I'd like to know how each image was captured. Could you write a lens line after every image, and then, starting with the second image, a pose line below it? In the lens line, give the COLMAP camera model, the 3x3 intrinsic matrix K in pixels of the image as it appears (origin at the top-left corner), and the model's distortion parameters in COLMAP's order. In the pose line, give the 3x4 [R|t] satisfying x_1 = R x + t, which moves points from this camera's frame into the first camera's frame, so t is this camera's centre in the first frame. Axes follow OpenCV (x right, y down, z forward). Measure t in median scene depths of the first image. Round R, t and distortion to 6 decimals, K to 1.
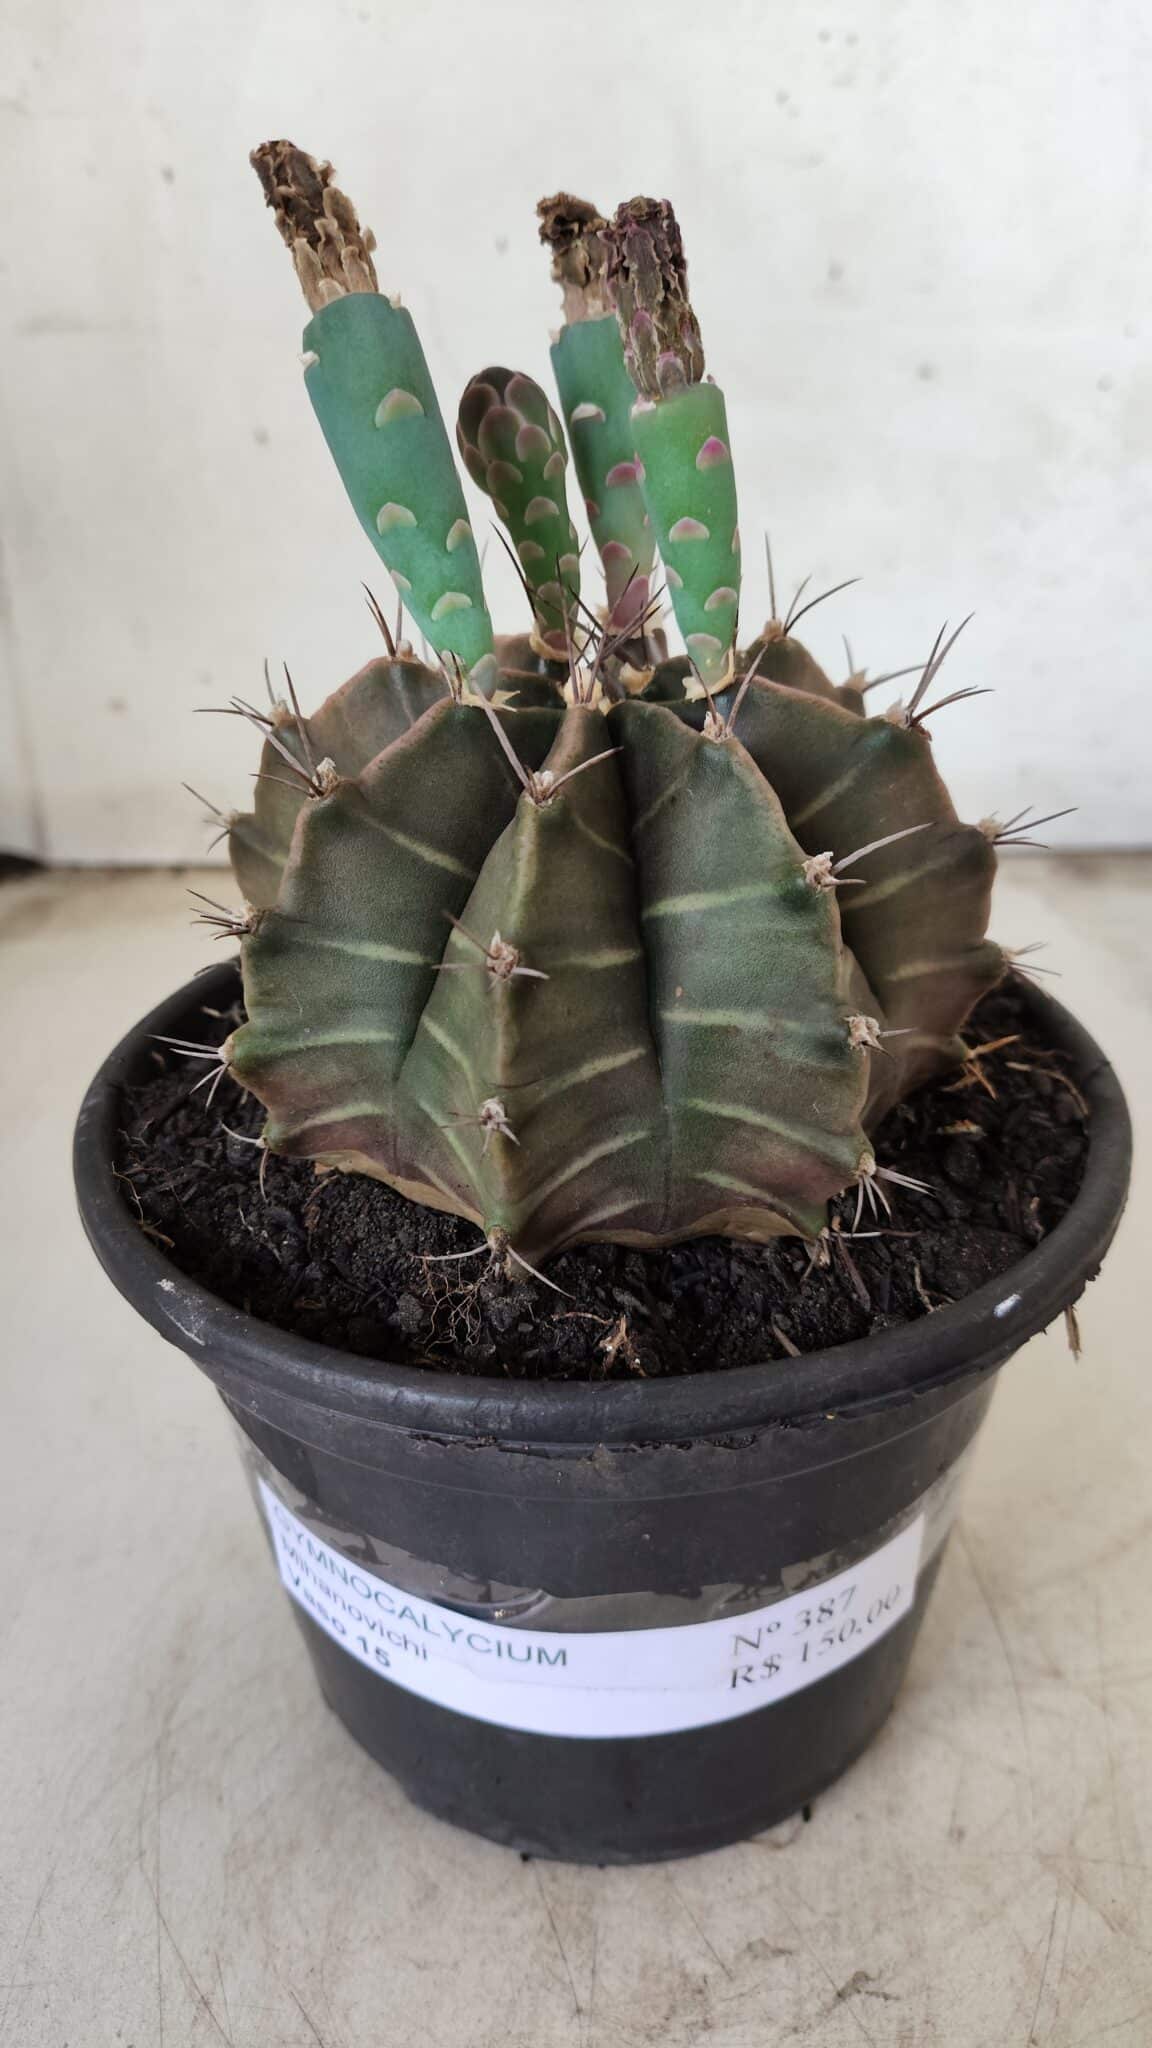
lens RADIAL K [[1572.7, 0, 576.0], [0, 1572.7, 1024.0], [0, 0, 1]] dist [0.079057, -0.179955]
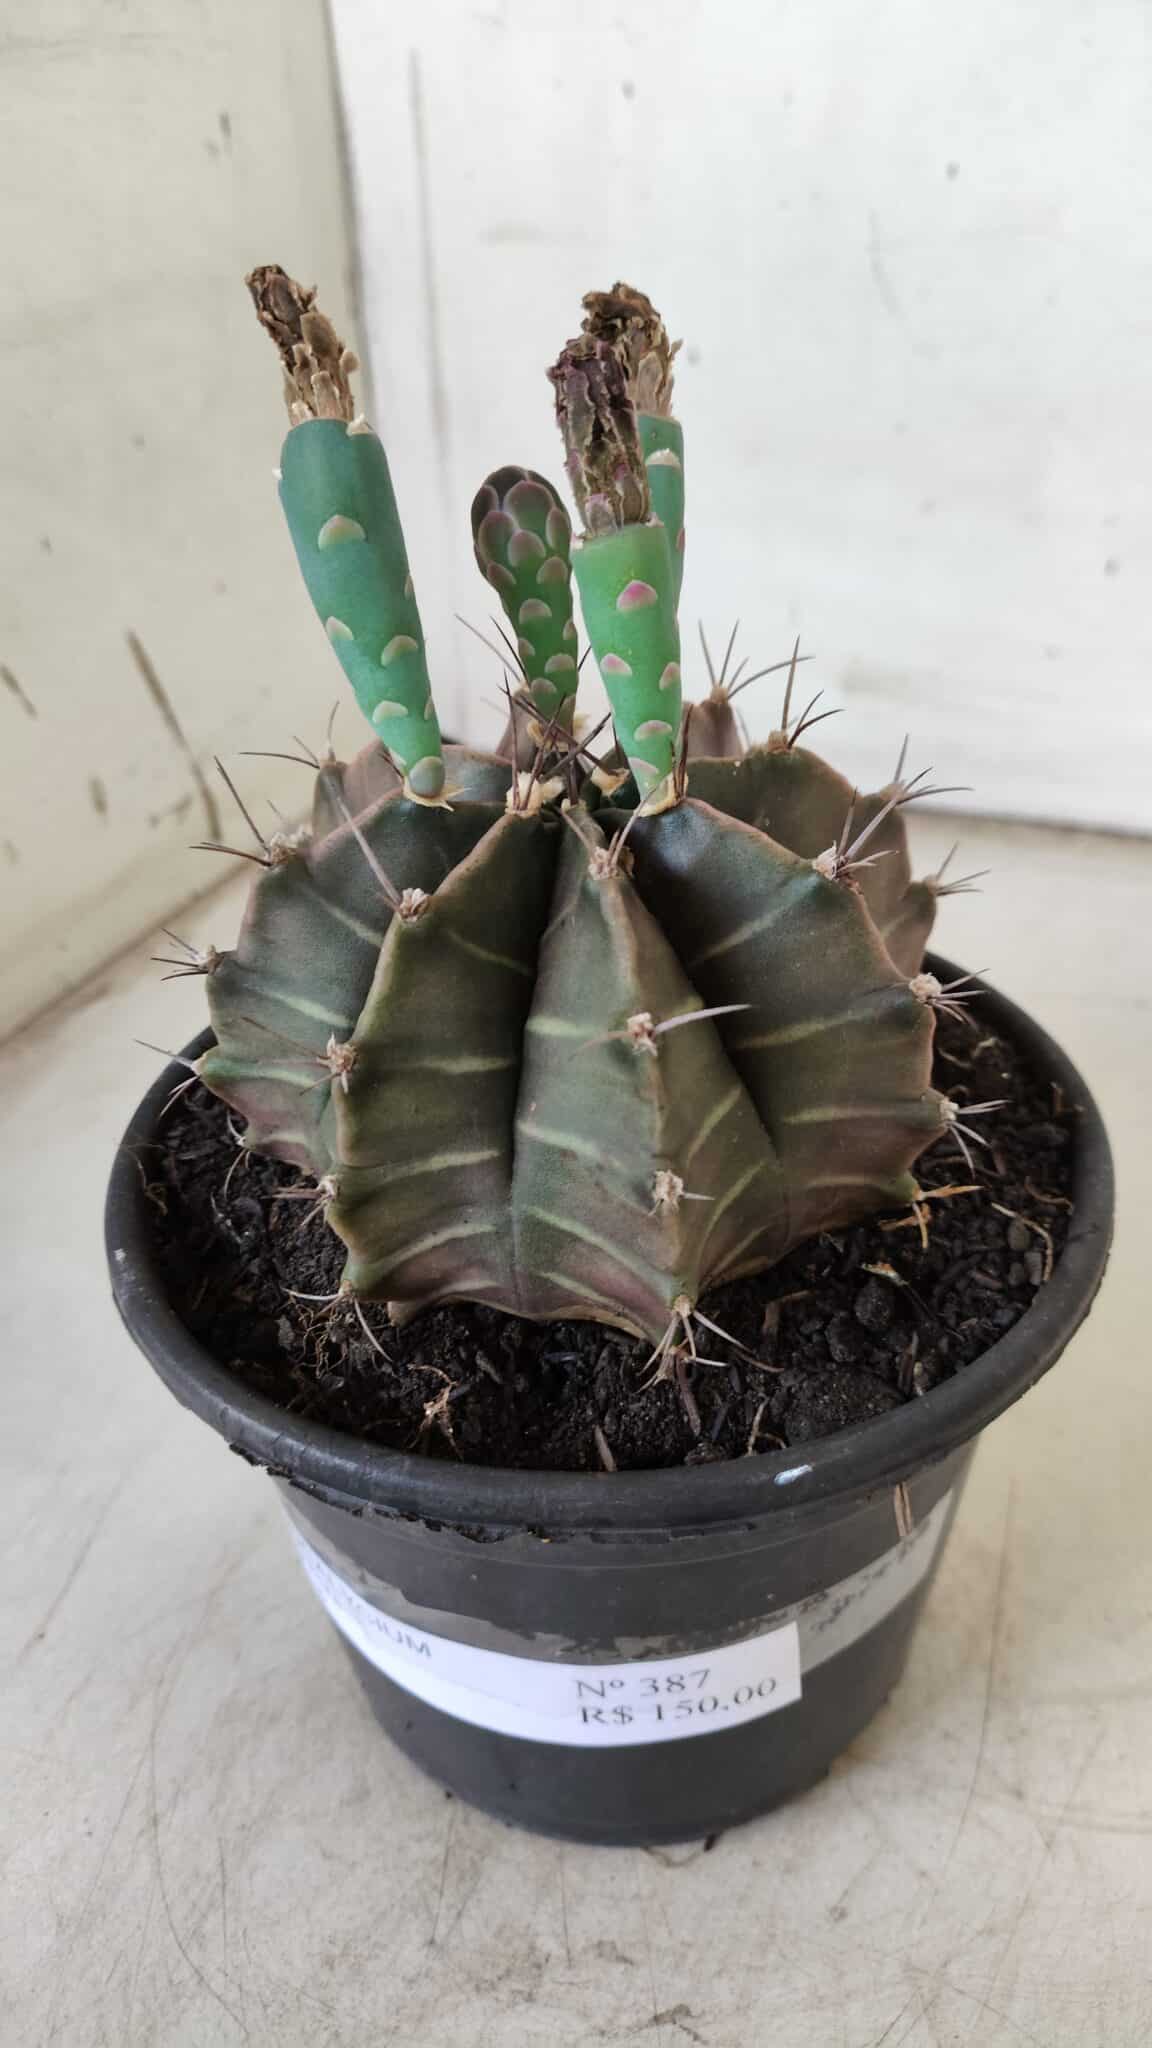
lens RADIAL K [[1557.2, 0, 614.4], [0, 1557.2, 1013.8], [0, 0, 1]] dist [0.104881, -0.213936]
pose [[0.931479, 0.186652, -0.312262, 0.410770], [-0.157202, 0.980587, 0.117205, -0.202532], [0.328077, -0.060086, 0.942738, 0.037498]]
